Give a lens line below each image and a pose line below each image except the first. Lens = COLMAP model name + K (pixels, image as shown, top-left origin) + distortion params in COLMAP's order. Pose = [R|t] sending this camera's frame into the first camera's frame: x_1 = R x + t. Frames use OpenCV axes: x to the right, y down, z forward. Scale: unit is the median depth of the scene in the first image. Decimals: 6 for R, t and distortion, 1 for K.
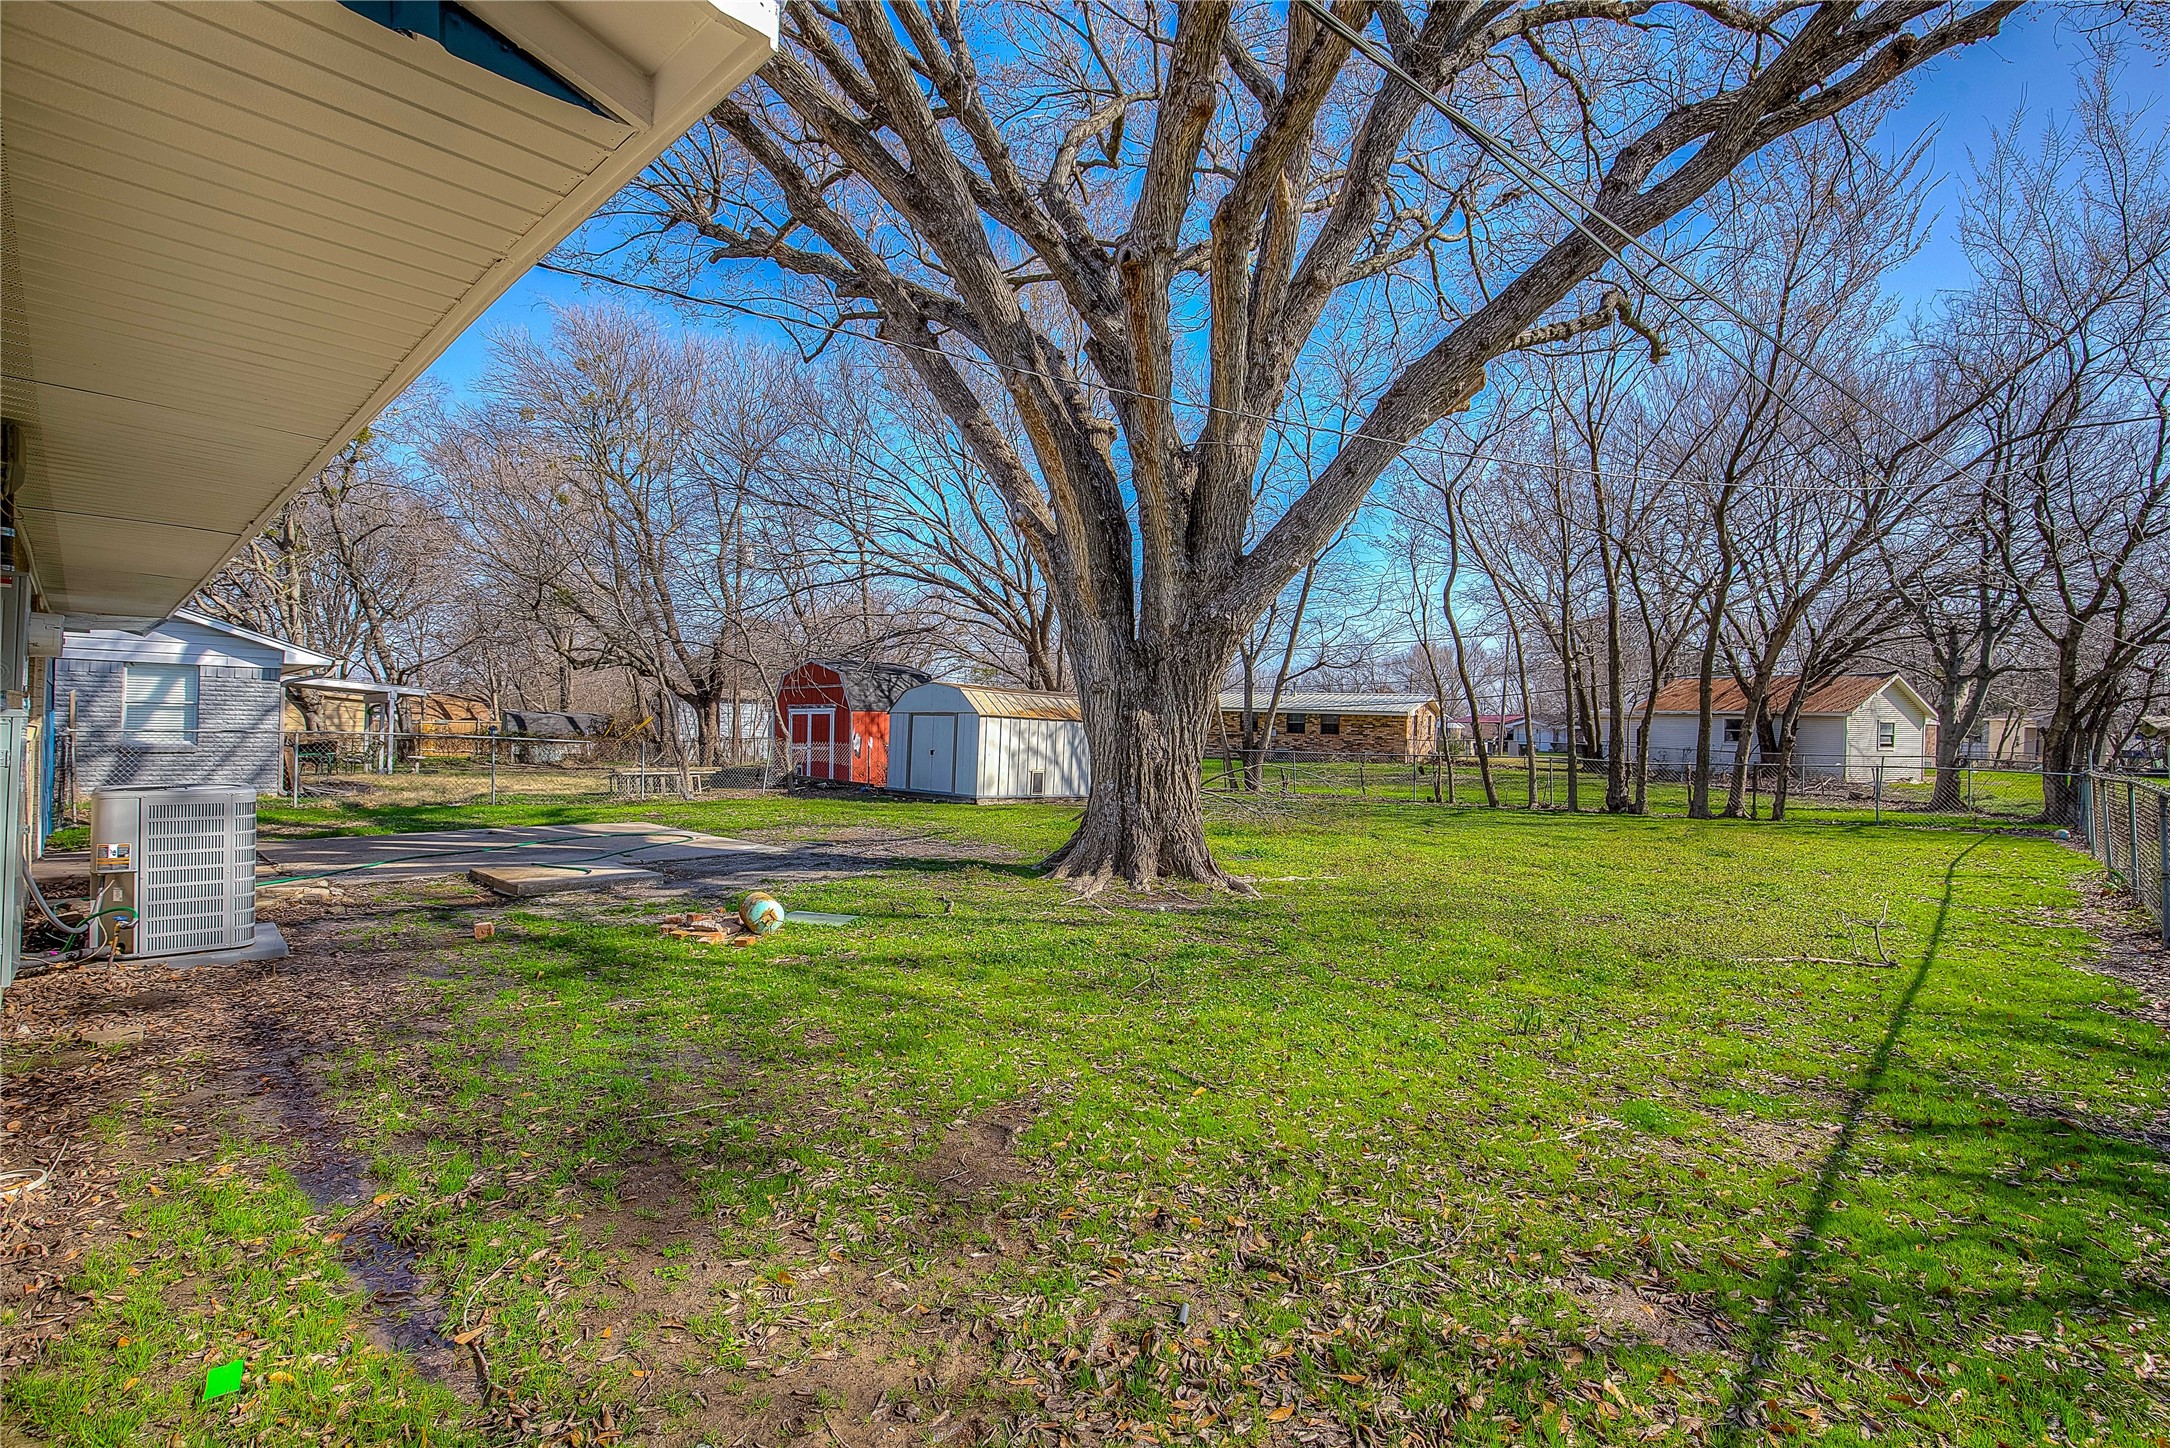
lens RADIAL K [[998.0, 0, 1086.1], [0, 998.0, 721.1], [0, 0, 1]] dist [-0.036359, 0.007986]
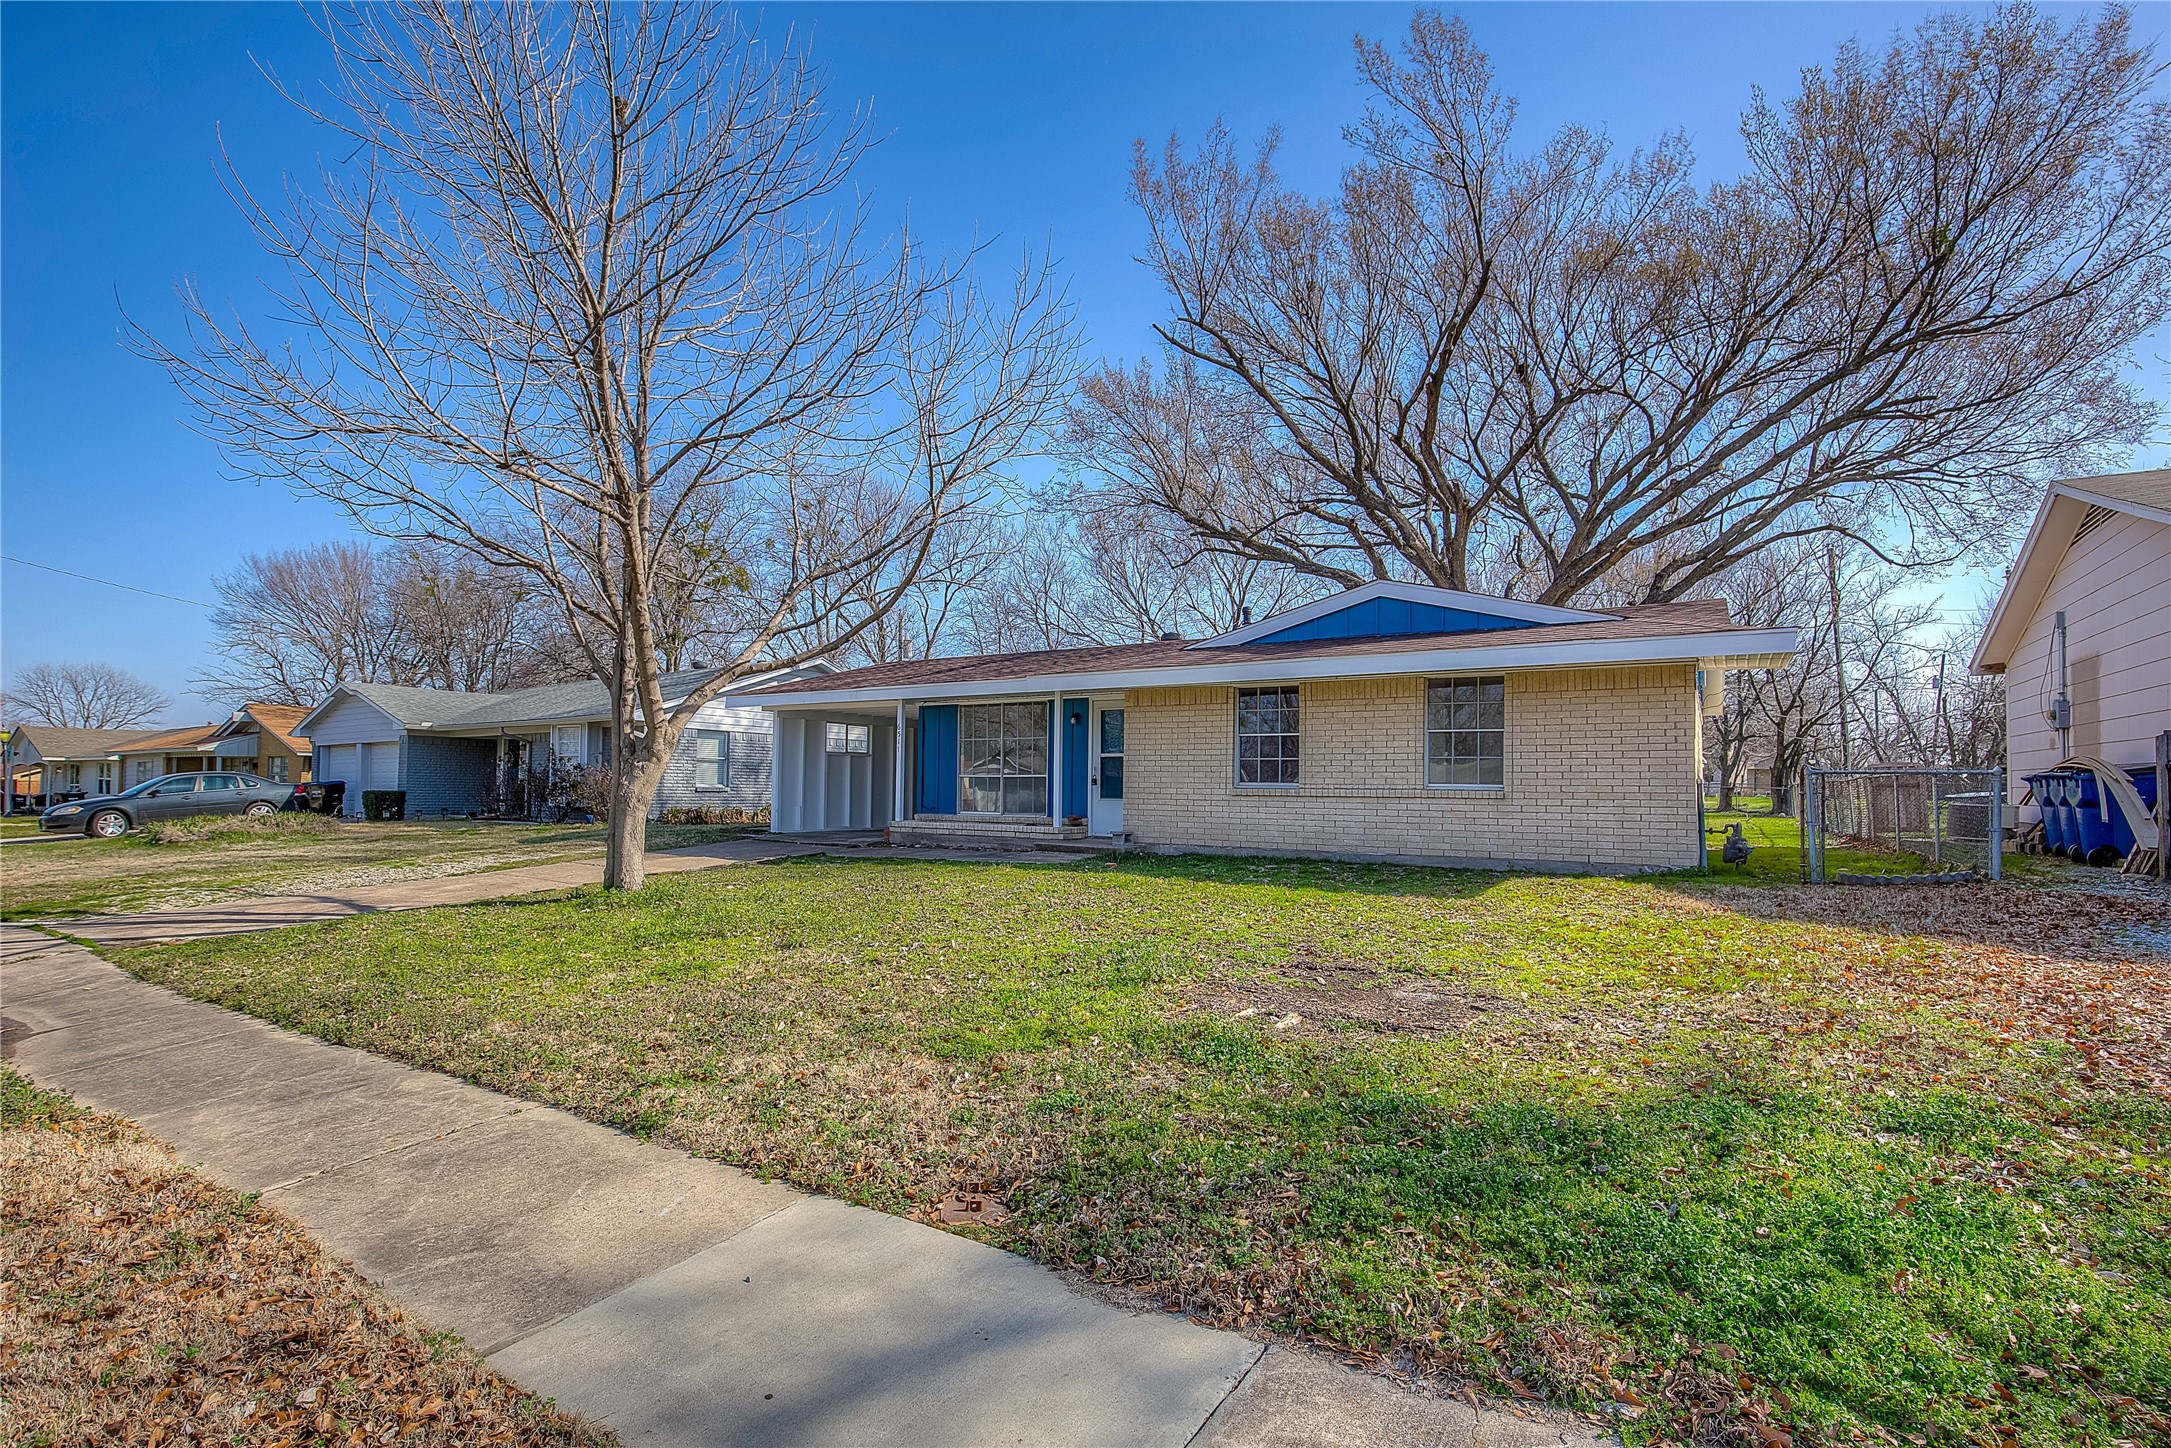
lens RADIAL K [[998.4, 0, 1104.5], [0, 998.4, 735.0], [0, 0, 1]] dist [-0.036359, 0.007986]
pose [[0.981273, -0.001440, 0.192615, -0.721567], [0.008824, 0.999258, -0.037481, 0.004886], [-0.192418, 0.038478, 0.980558, -0.697381]]
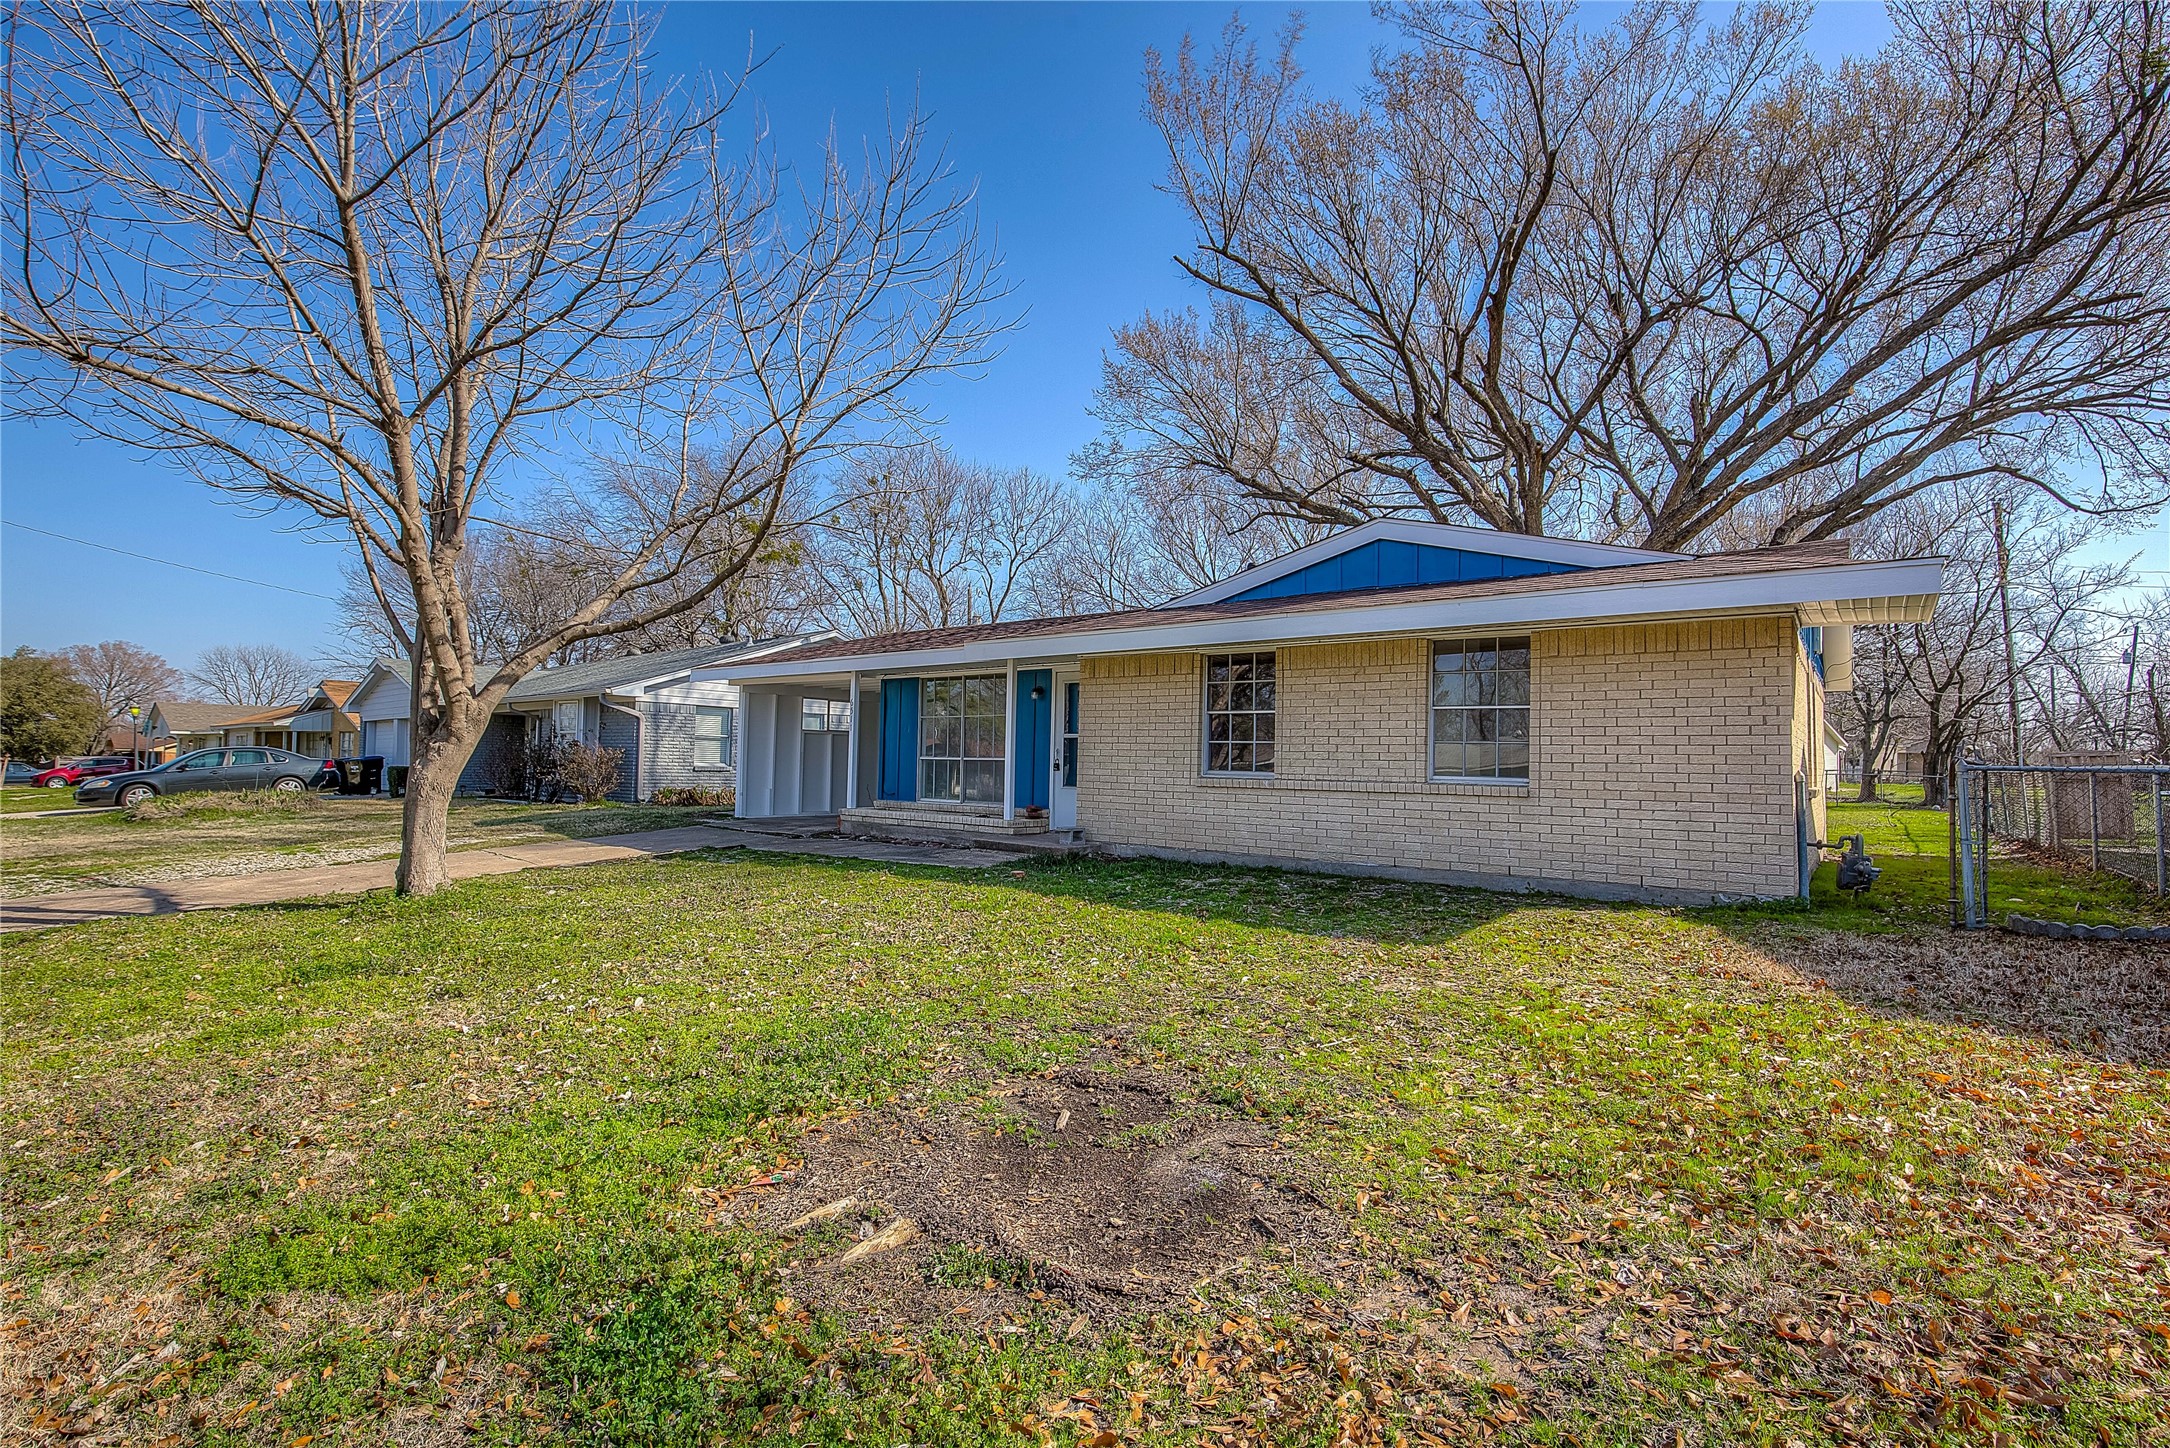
lens RADIAL K [[998.0, 0, 1085.7], [0, 998.0, 710.4], [0, 0, 1]] dist [-0.036359, 0.007986]
pose [[0.996986, 0.001728, 0.077558, -0.634322], [0.001459, 0.999158, -0.041012, 0.002319], [-0.077564, 0.041002, 0.996144, -0.618026]]
